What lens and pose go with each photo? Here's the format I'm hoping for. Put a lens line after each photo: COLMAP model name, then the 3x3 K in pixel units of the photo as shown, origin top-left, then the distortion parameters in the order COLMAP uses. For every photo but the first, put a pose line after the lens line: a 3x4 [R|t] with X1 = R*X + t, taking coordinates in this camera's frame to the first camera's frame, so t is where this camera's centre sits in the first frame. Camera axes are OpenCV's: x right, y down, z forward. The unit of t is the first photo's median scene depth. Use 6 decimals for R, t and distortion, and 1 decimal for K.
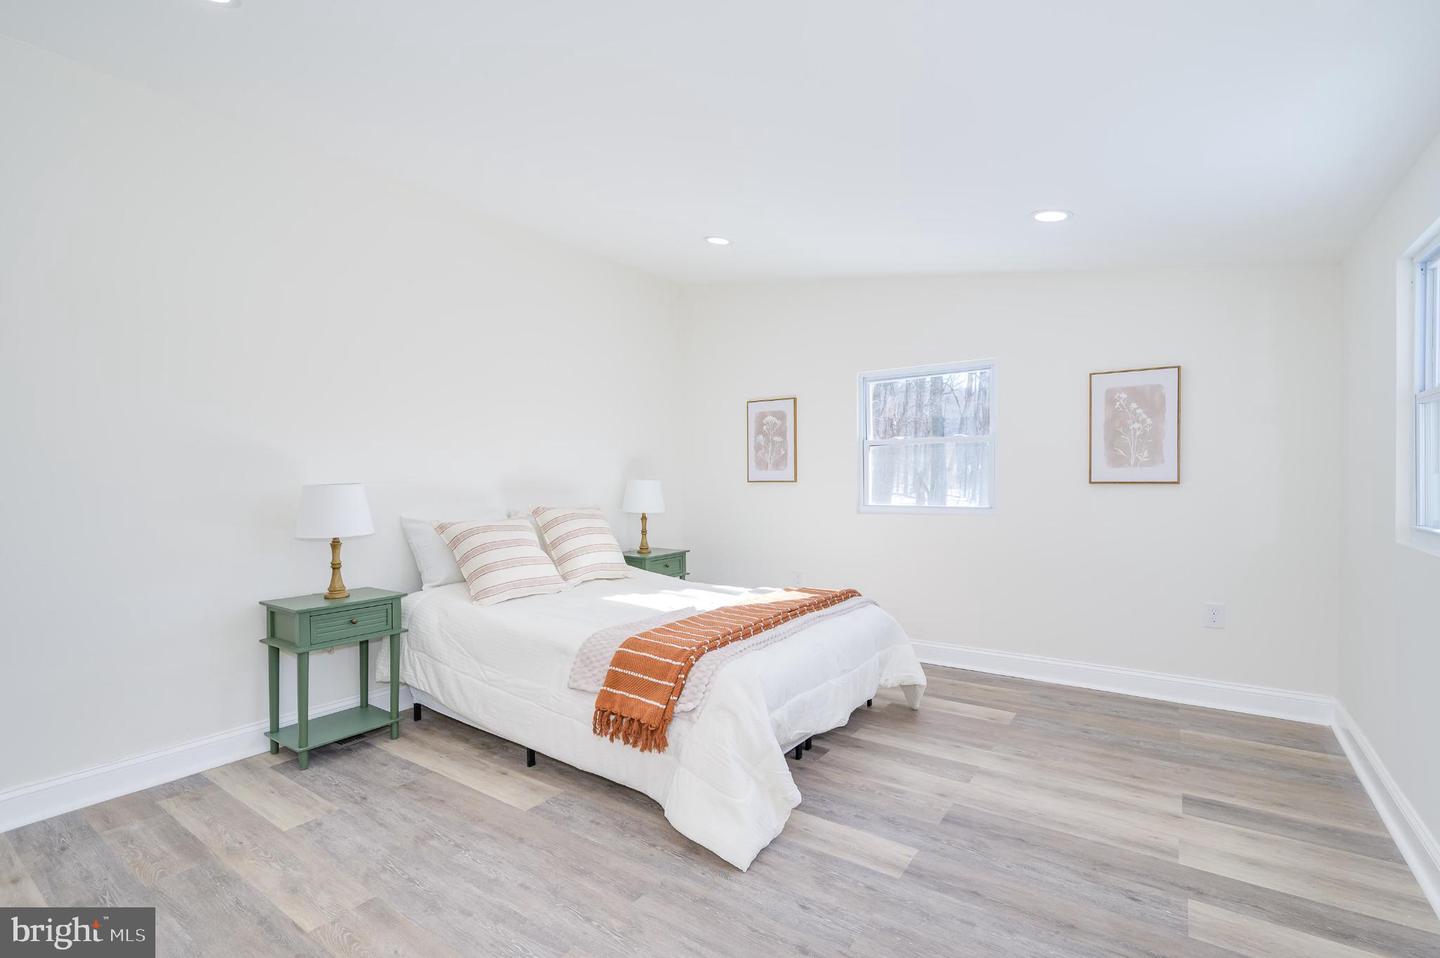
lens RADIAL K [[635.0, 0, 727.2], [0, 635.0, 486.1], [0, 0, 1]] dist [0.001245, 0.000331]
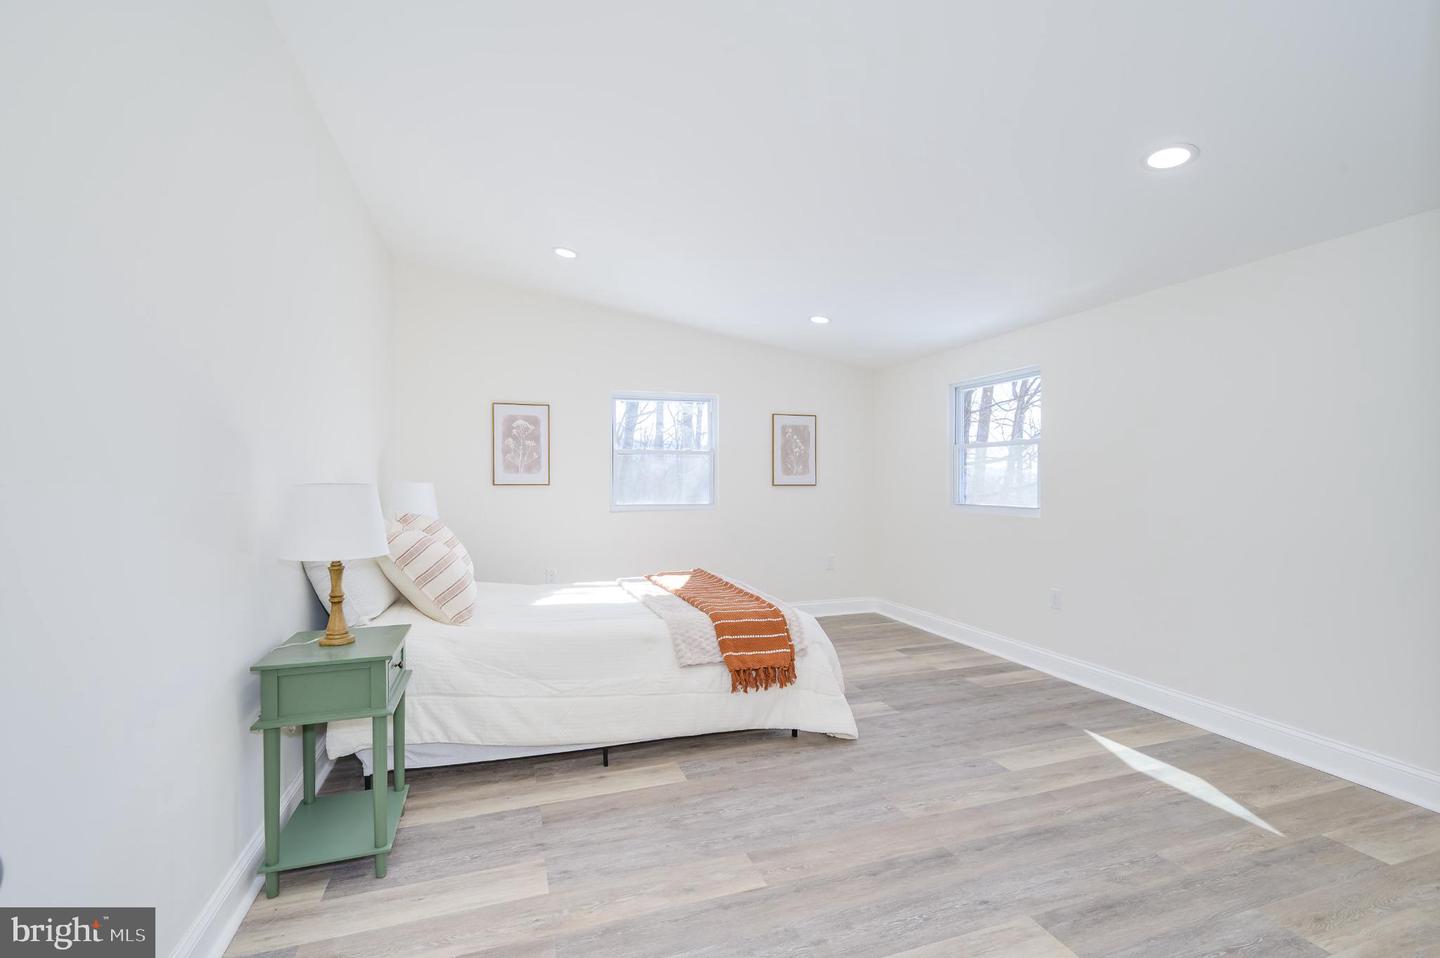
lens RADIAL K [[635.0, 0, 727.2], [0, 635.0, 486.1], [0, 0, 1]] dist [0.001245, 0.000331]
pose [[0.599495, 0.000099, 0.800378, -0.910502], [0.008940, 0.999937, -0.006820, 0.007816], [-0.800328, 0.011244, 0.599457, 0.220915]]
